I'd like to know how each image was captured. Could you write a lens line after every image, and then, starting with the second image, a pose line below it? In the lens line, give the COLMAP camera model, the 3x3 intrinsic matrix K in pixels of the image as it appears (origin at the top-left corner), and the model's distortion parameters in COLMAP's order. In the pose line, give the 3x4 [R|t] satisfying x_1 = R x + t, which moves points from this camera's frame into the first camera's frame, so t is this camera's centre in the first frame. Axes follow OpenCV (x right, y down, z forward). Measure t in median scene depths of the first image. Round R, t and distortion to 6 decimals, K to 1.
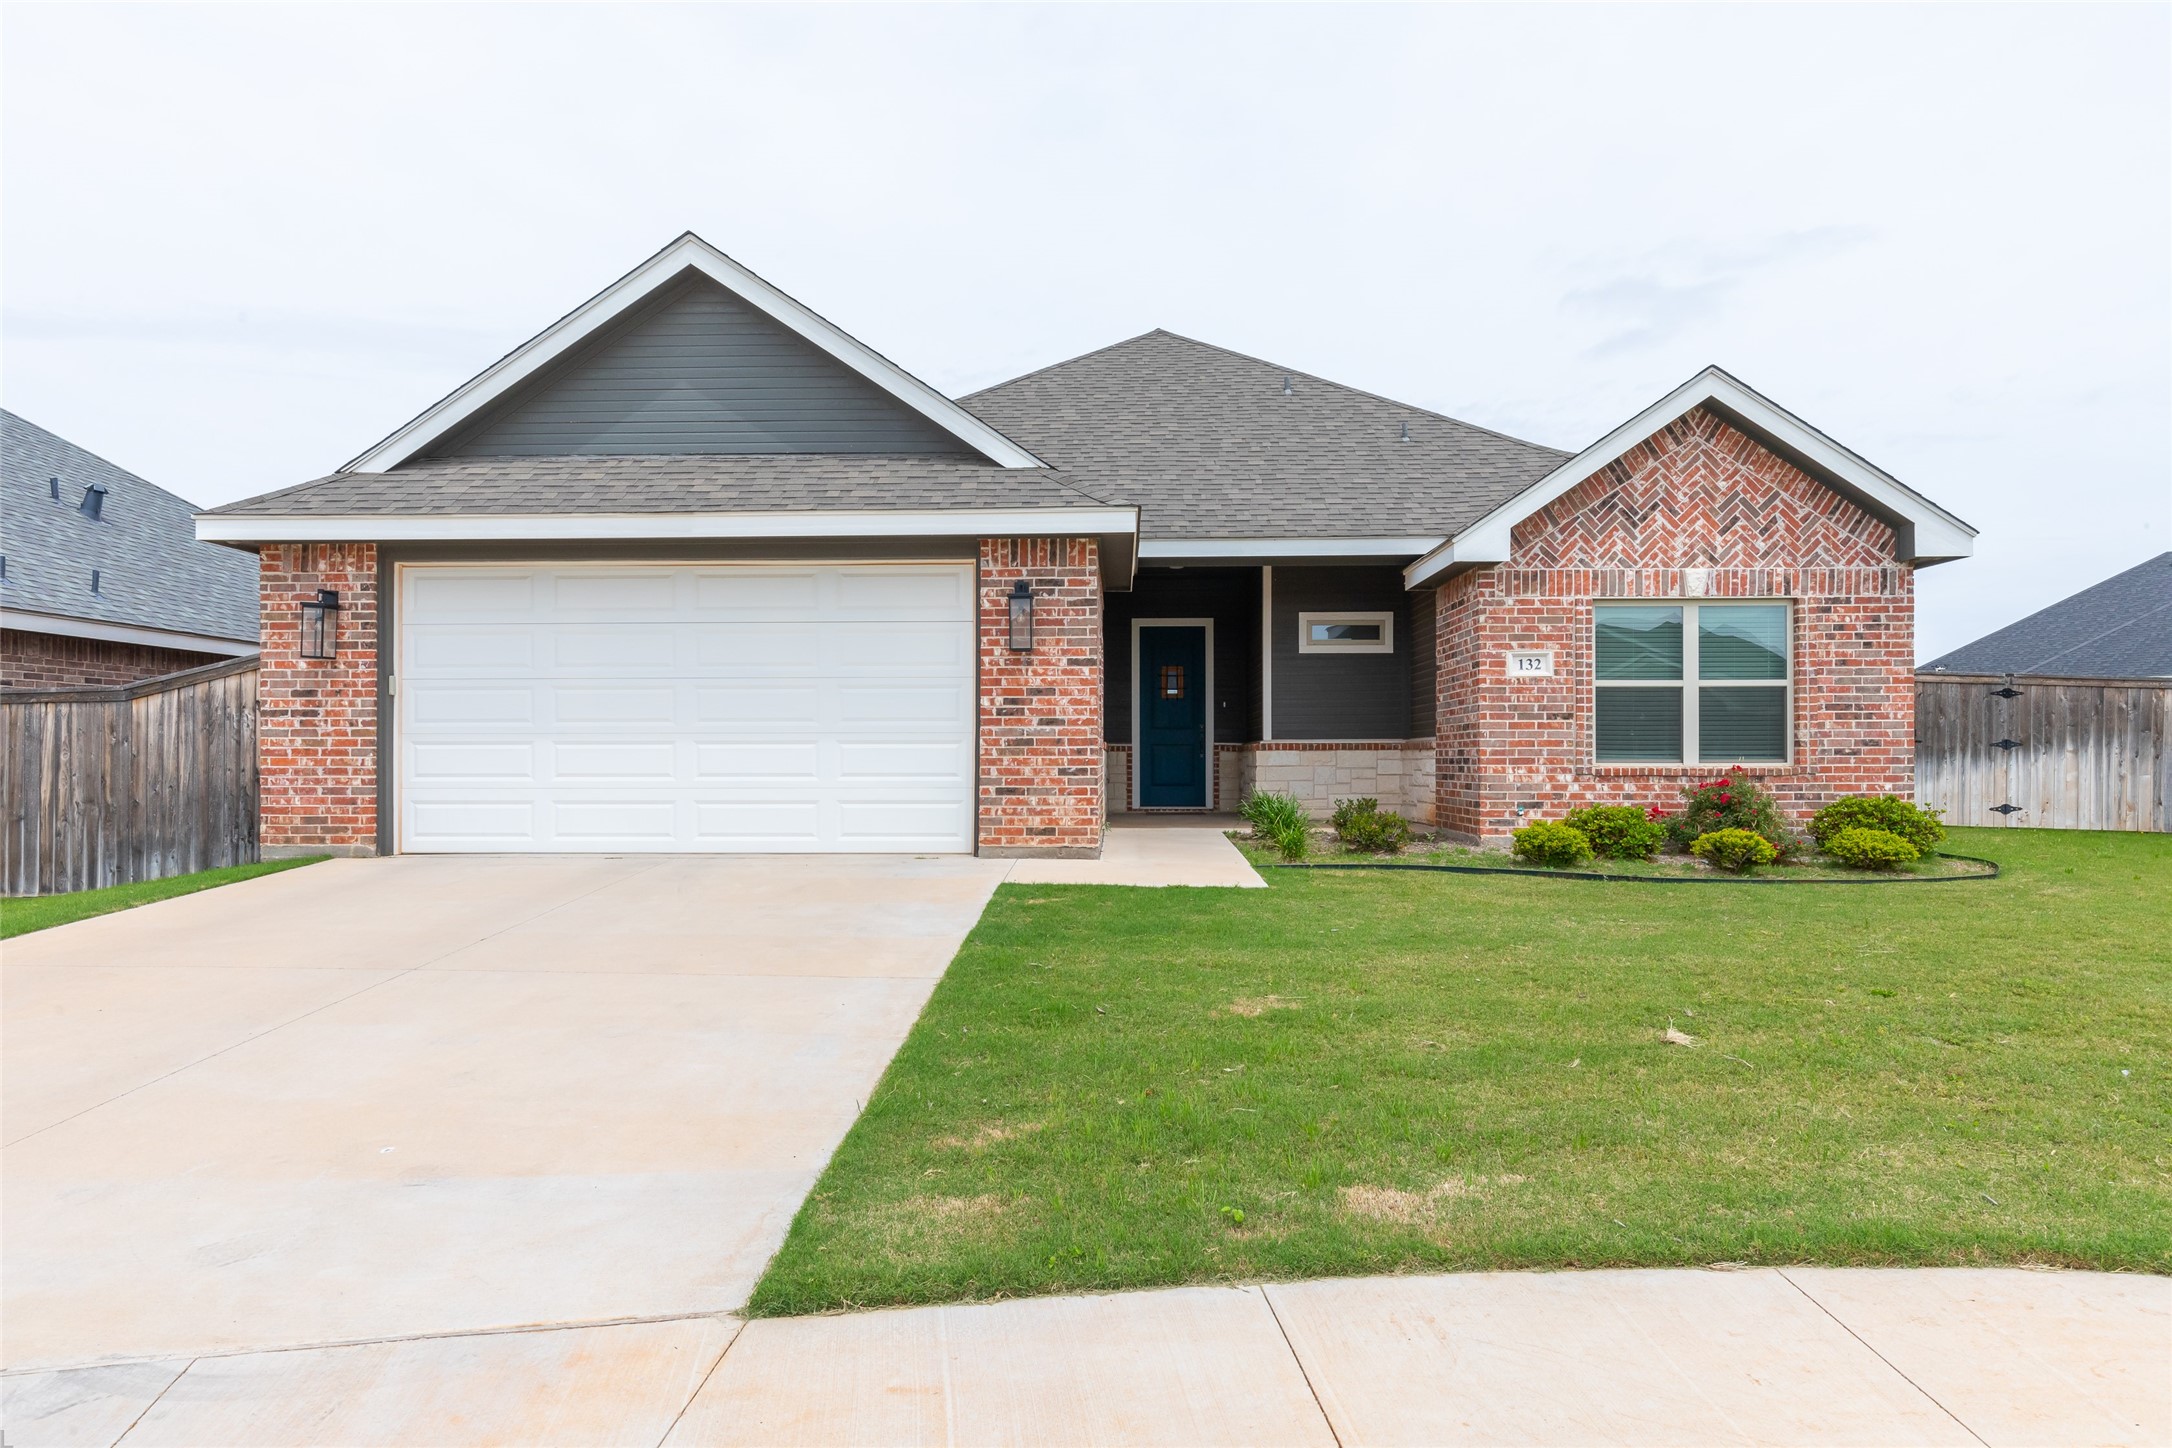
lens RADIAL K [[1306.8, 0, 1040.6], [0, 1306.8, 750.2], [0, 0, 1]] dist [0.005926, -0.000918]
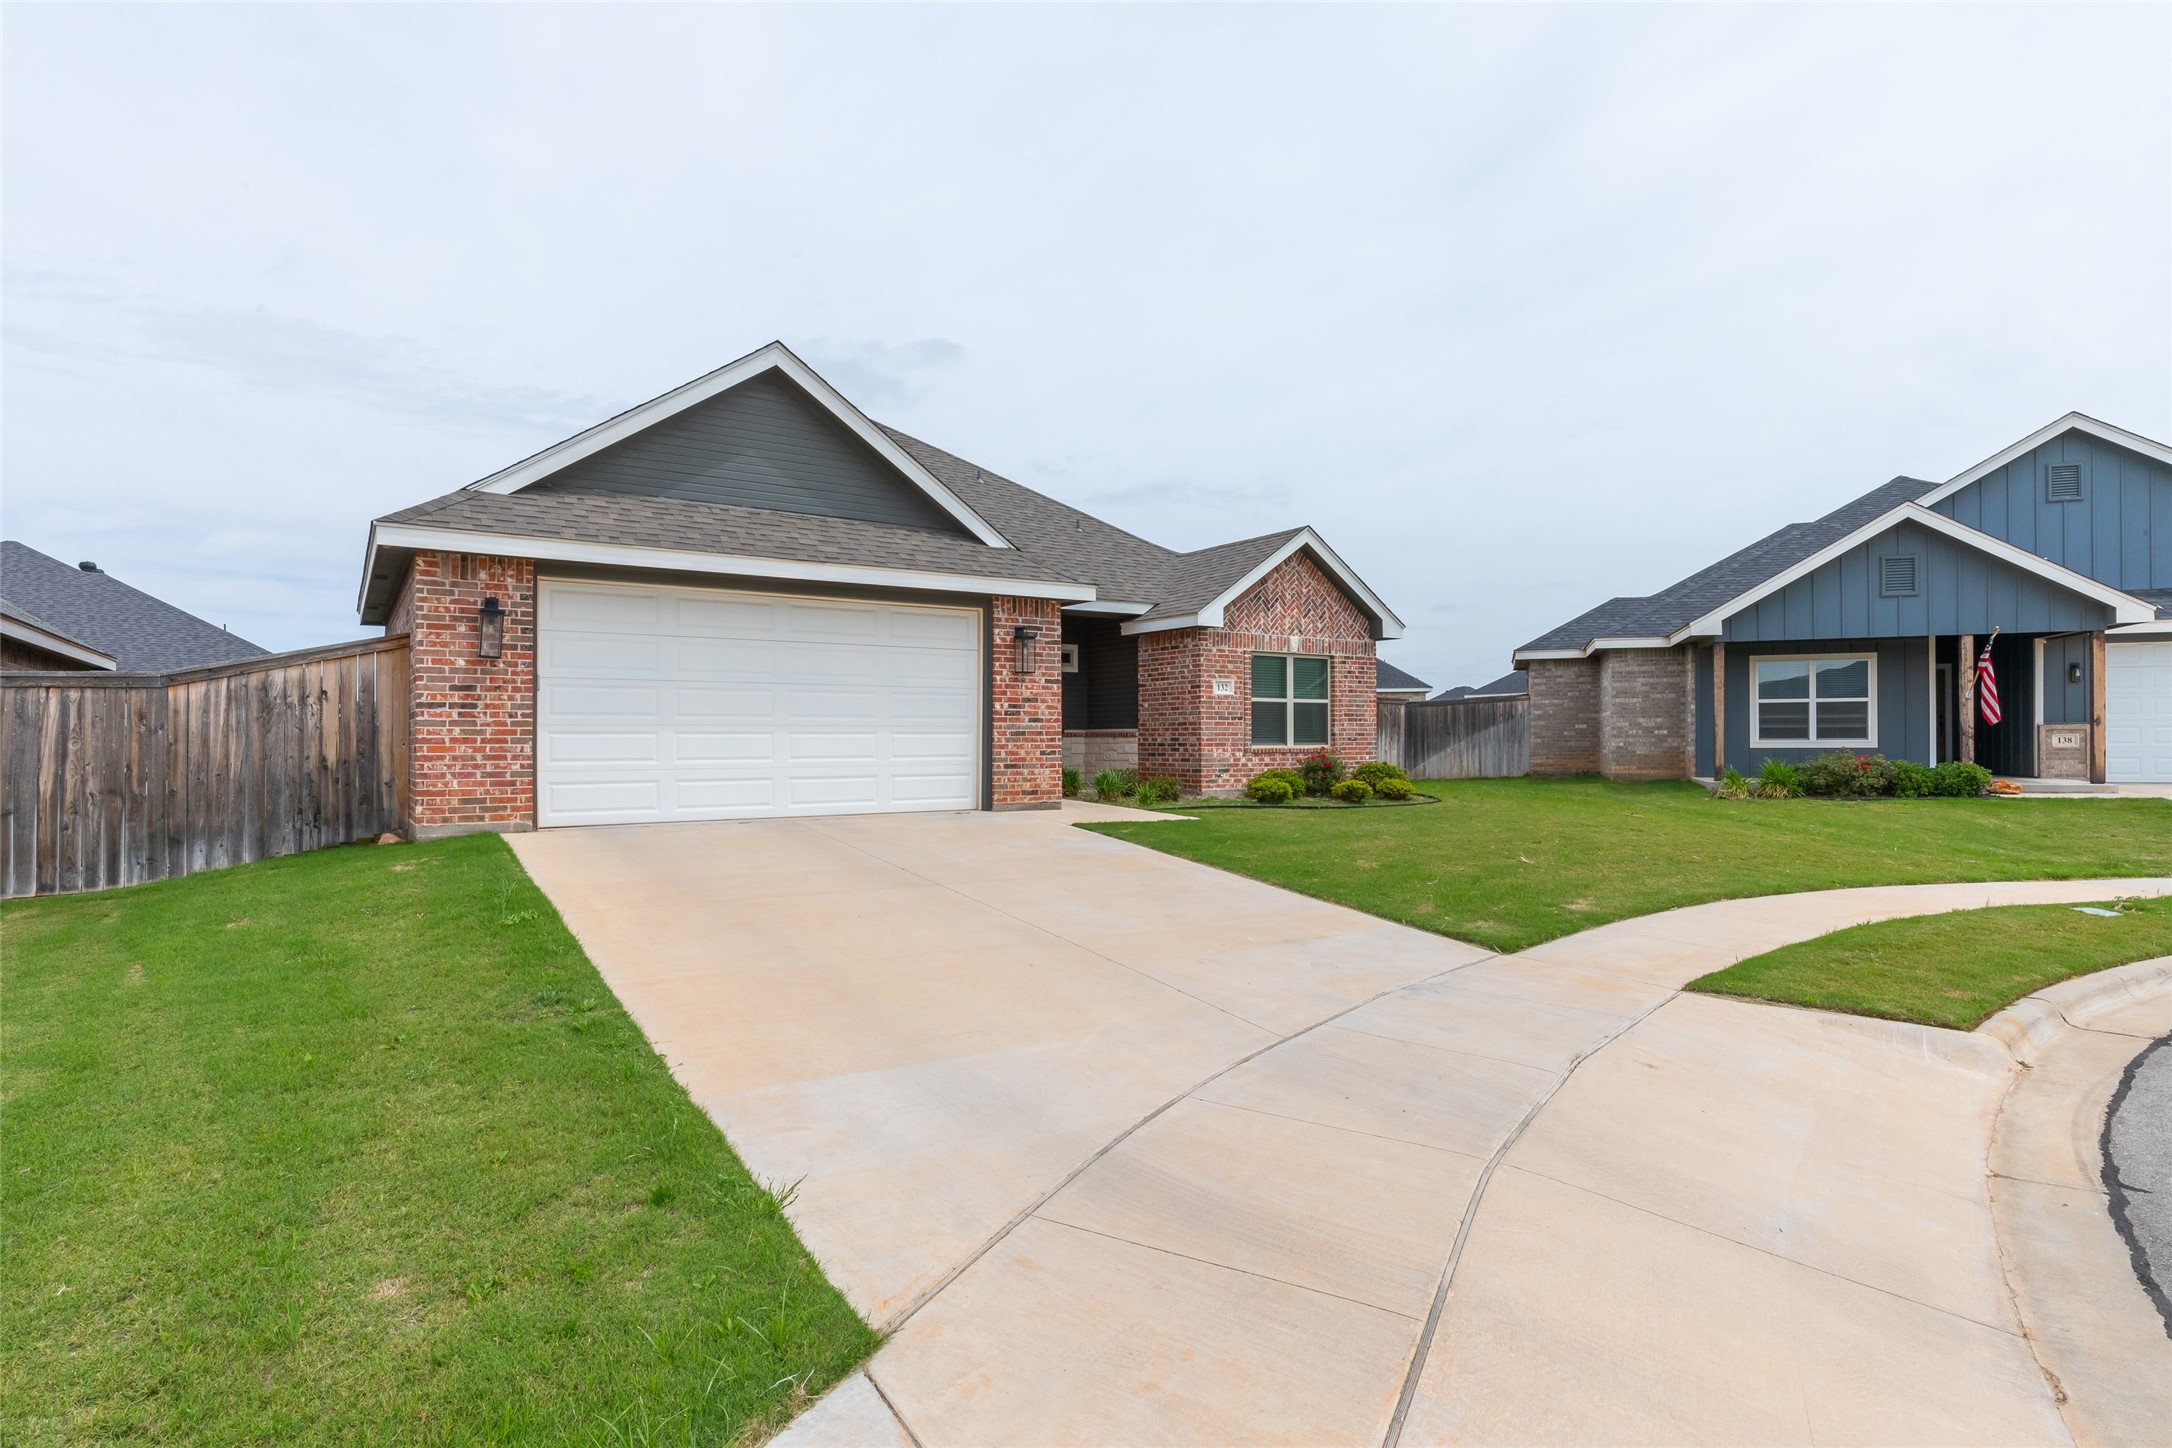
lens RADIAL K [[1186.5, 0, 1098.5], [0, 1186.5, 725.6], [0, 0, 1]] dist [0.003379, 0.000343]
pose [[0.797273, 0.006365, 0.603586, -0.683775], [-0.002673, 0.999972, -0.007013, -0.005166], [-0.603614, 0.003978, 0.797267, -0.127568]]
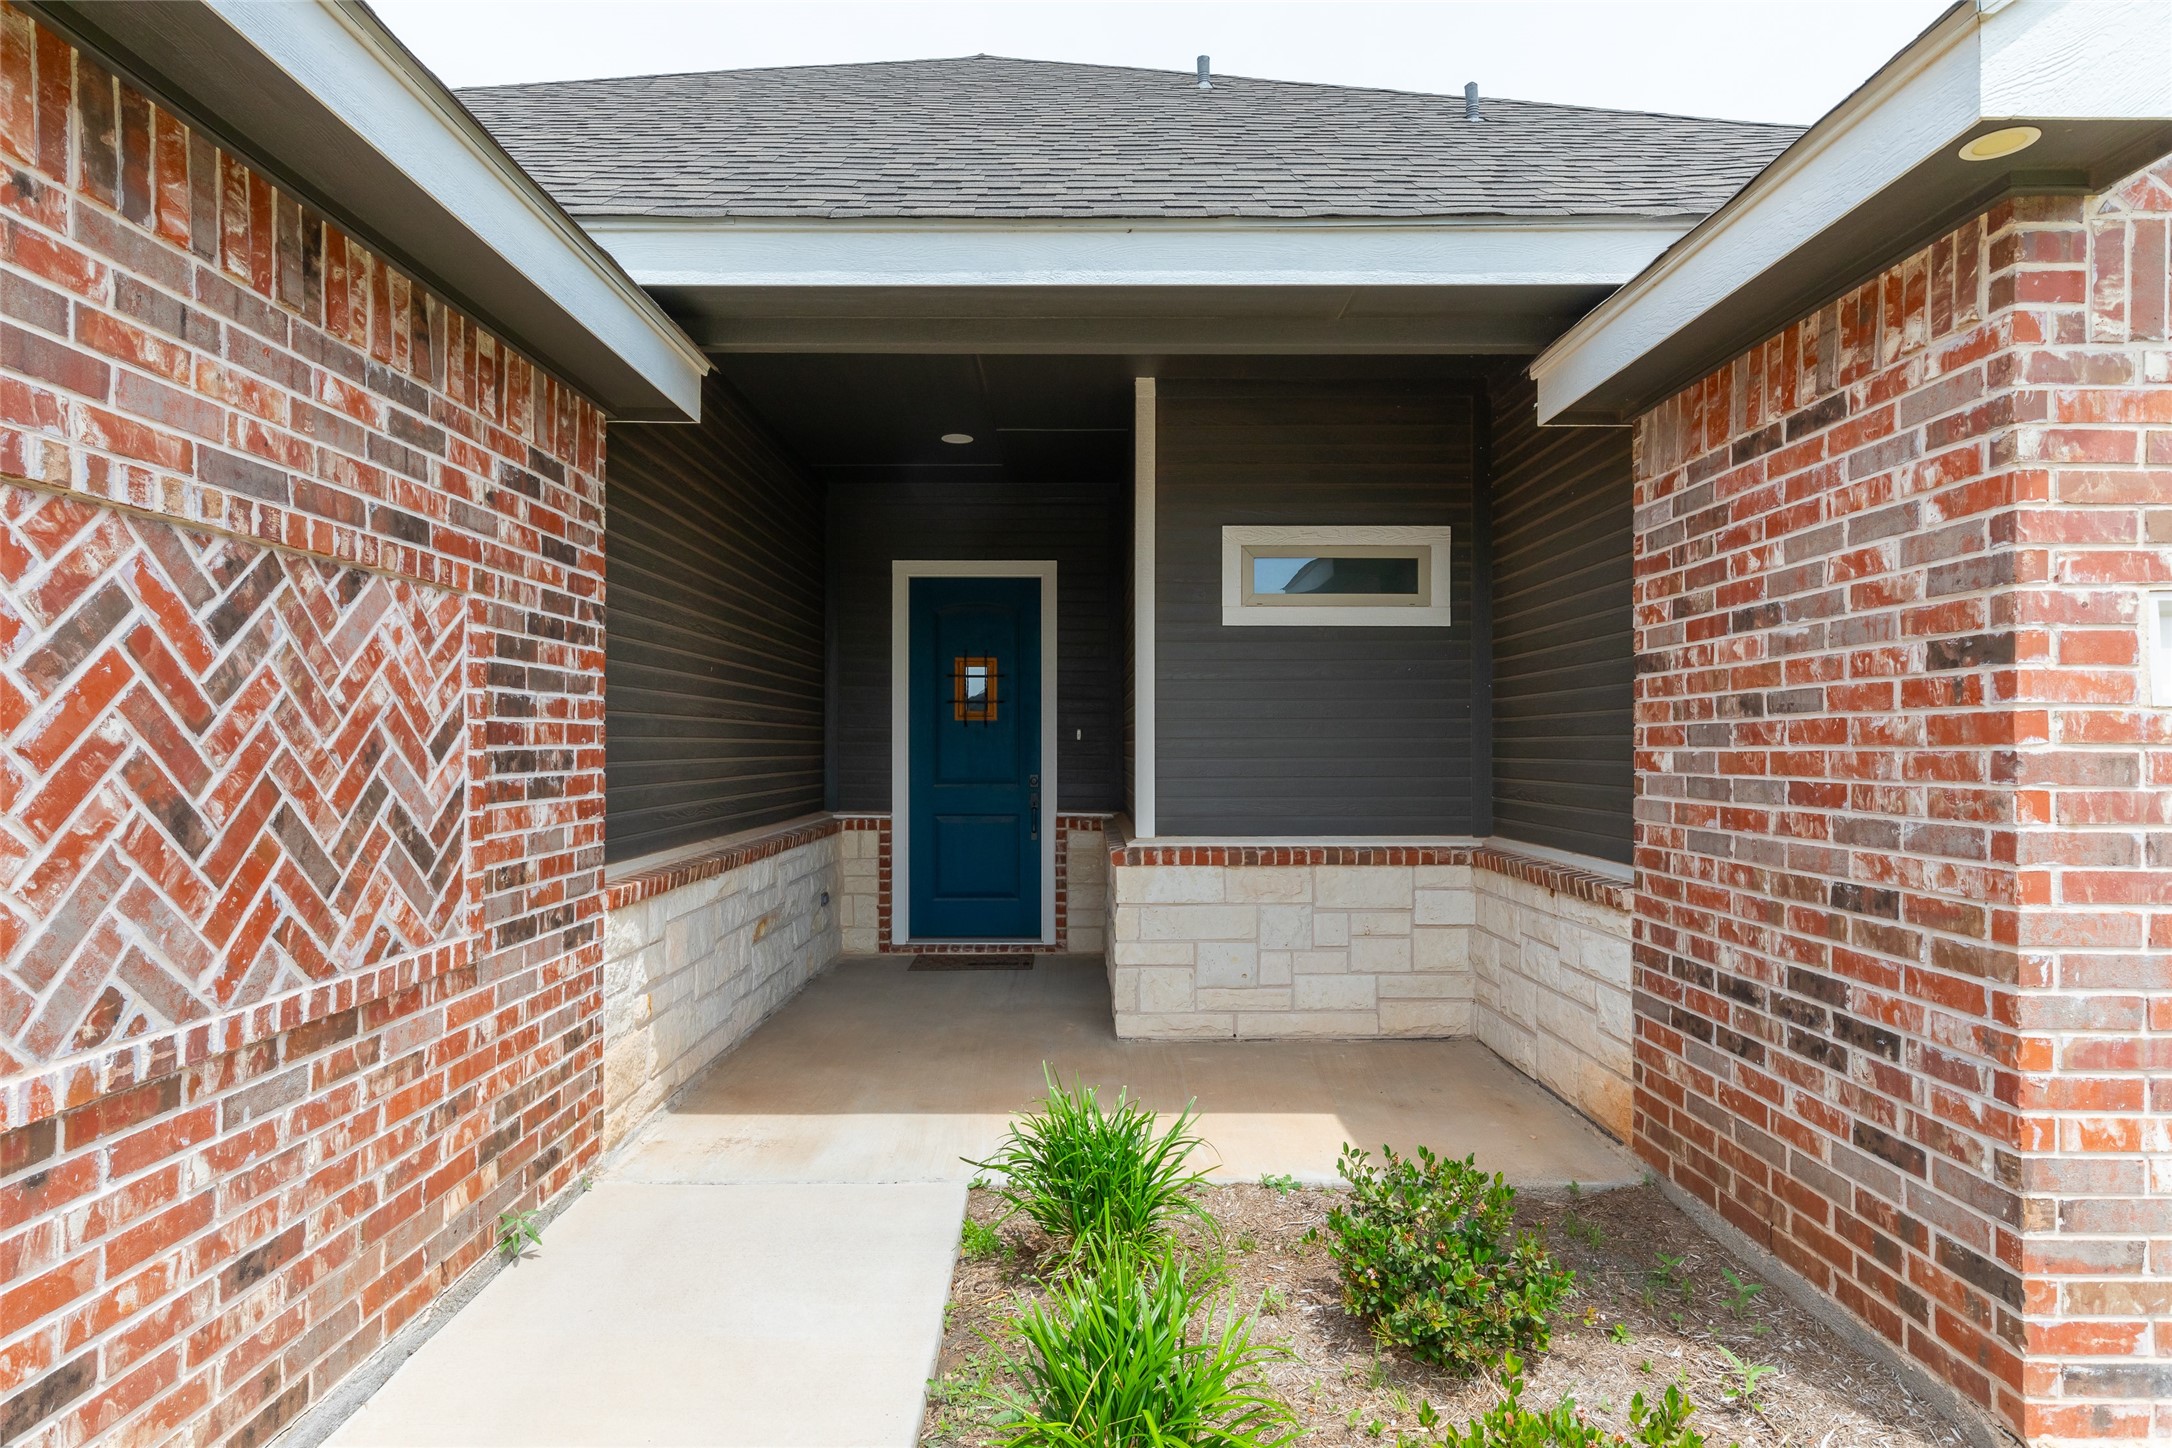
lens RADIAL K [[1186.5, 0, 1087.2], [0, 1186.5, 732.7], [0, 0, 1]] dist [0.003379, 0.000343]
pose [[0.997673, 0.000425, 0.068182, 0.168005], [-0.000318, 0.999999, -0.001580, -0.051572], [-0.068182, 0.001555, 0.997672, 0.816539]]
